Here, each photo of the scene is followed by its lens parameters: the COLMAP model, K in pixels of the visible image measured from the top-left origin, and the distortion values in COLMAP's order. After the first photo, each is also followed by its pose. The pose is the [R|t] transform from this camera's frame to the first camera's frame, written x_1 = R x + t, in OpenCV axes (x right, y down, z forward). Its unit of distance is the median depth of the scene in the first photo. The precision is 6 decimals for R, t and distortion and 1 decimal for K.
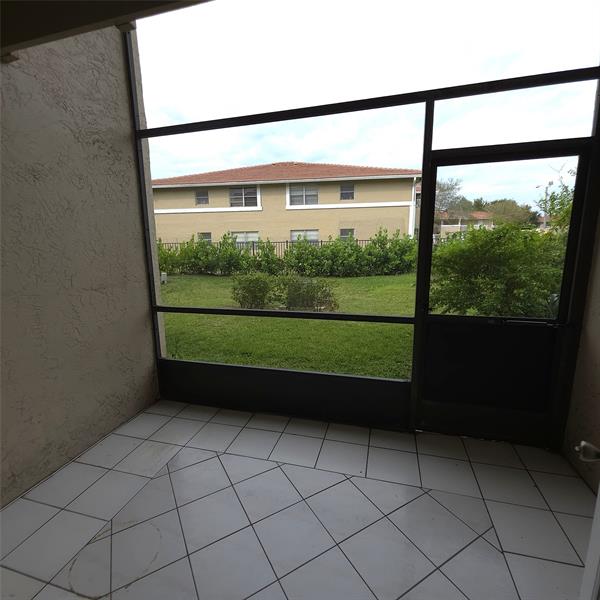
lens RADIAL K [[319.3, 0, 295.9], [0, 319.3, 298.8], [0, 0, 1]] dist [0.001896, -0.002790]
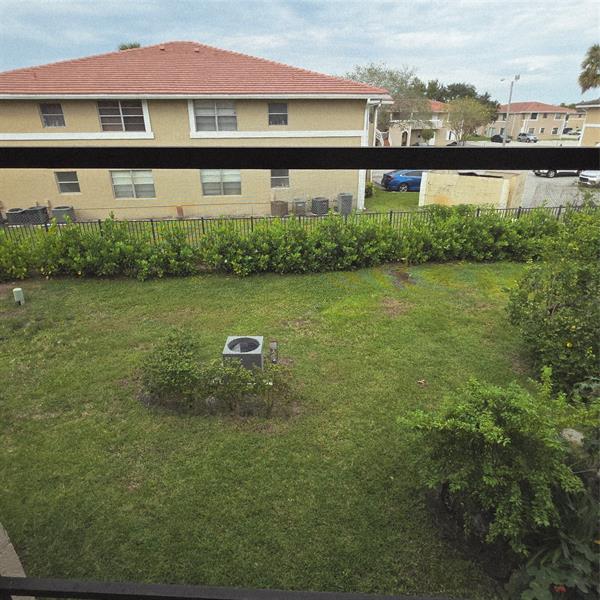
lens RADIAL K [[400.7, 0, 301.1], [0, 400.7, 298.6], [0, 0, 1]] dist [-0.006241, 0.001342]
pose [[0.972577, -0.081536, 0.217822, -0.024750], [0.025132, 0.967895, 0.250095, -0.241368], [-0.231220, -0.237762, 0.943401, 0.081367]]
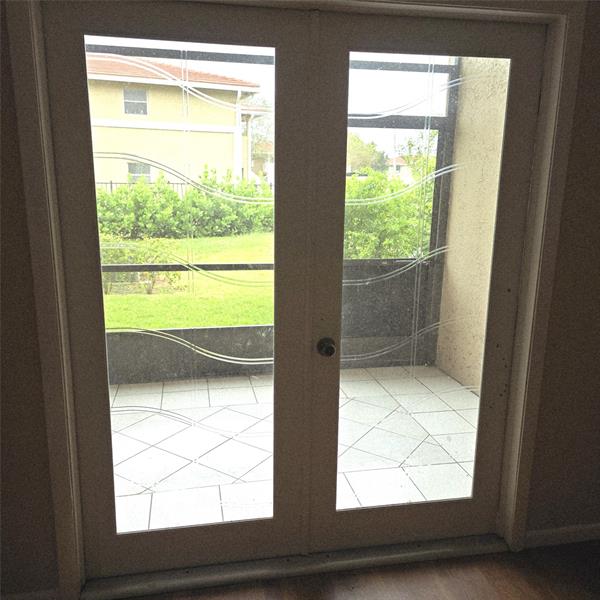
lens RADIAL K [[534.0, 0, 299.3], [0, 534.0, 302.3], [0, 0, 1]] dist [0.066217, -0.002099]
pose [[0.883191, -0.066538, 0.464269, -0.104516], [0.048868, 0.997553, 0.050005, 0.018484], [-0.466460, -0.021476, 0.884282, -0.106374]]
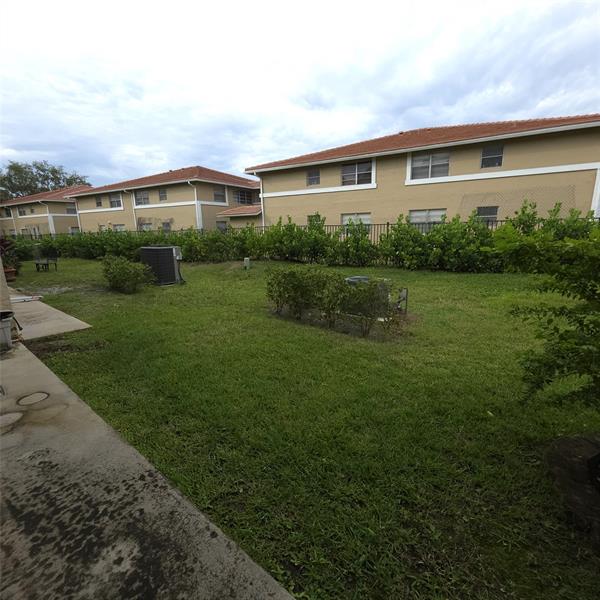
lens RADIAL K [[319.3, 0, 295.7], [0, 319.3, 296.5], [0, 0, 1]] dist [0.001896, -0.002790]
pose [[0.911139, 0.083250, -0.403602, 0.107403], [-0.066266, 0.996235, 0.055893, -0.028415], [0.406735, -0.024181, 0.913226, 0.181363]]
